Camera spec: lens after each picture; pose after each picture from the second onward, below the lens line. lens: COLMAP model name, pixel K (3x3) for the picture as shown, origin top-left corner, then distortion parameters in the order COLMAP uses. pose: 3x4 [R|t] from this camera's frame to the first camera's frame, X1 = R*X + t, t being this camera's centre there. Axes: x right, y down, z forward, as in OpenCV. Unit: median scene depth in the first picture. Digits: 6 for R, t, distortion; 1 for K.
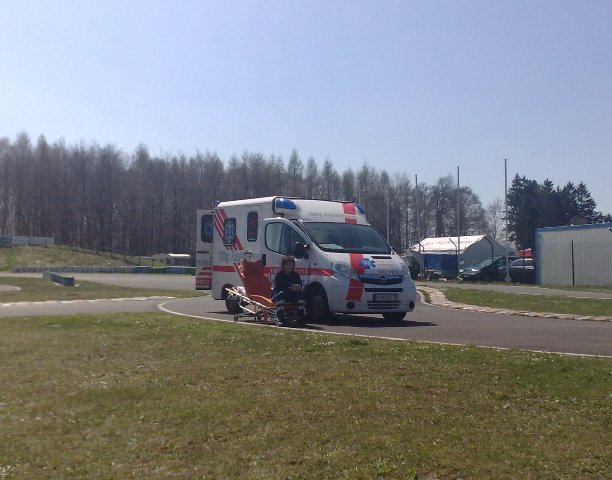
lens RADIAL K [[827.5, 0, 352.3], [0, 827.5, 258.9], [0, 0, 1]] dist [0.224189, 0.001882]
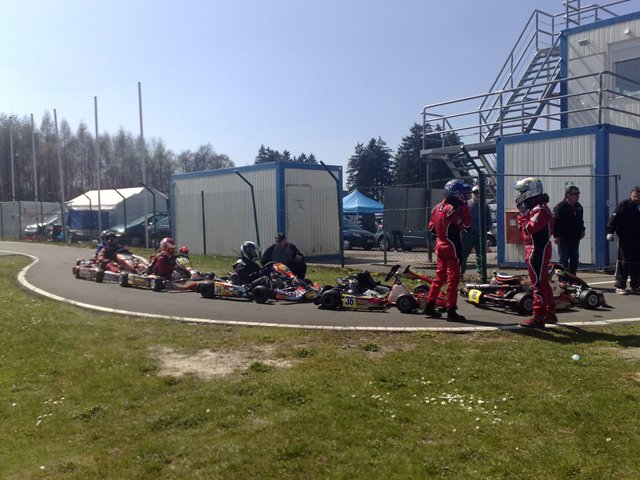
lens RADIAL K [[613.8, 0, 329.5], [0, 613.8, 241.1], [0, 0, 1]] dist [0.124572, -0.185355]
pose [[0.961819, -0.016197, 0.273206, 0.162482], [0.003751, 0.998934, 0.046017, -0.002691], [-0.273660, -0.043235, 0.960854, 0.350296]]
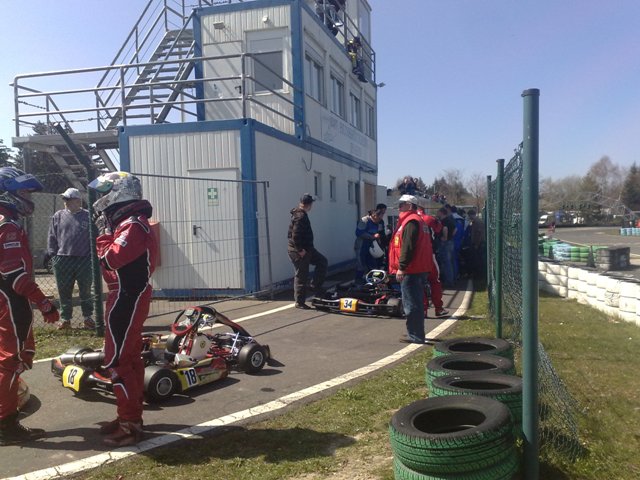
lens RADIAL K [[616.2, 0, 320.6], [0, 616.2, 254.6], [0, 0, 1]] dist [0.182524, -0.500929]
pose [[0.674815, -0.044415, 0.736649, 0.200786], [0.004743, 0.998428, 0.055853, -0.004190], [-0.737971, -0.034197, 0.673965, 0.406352]]
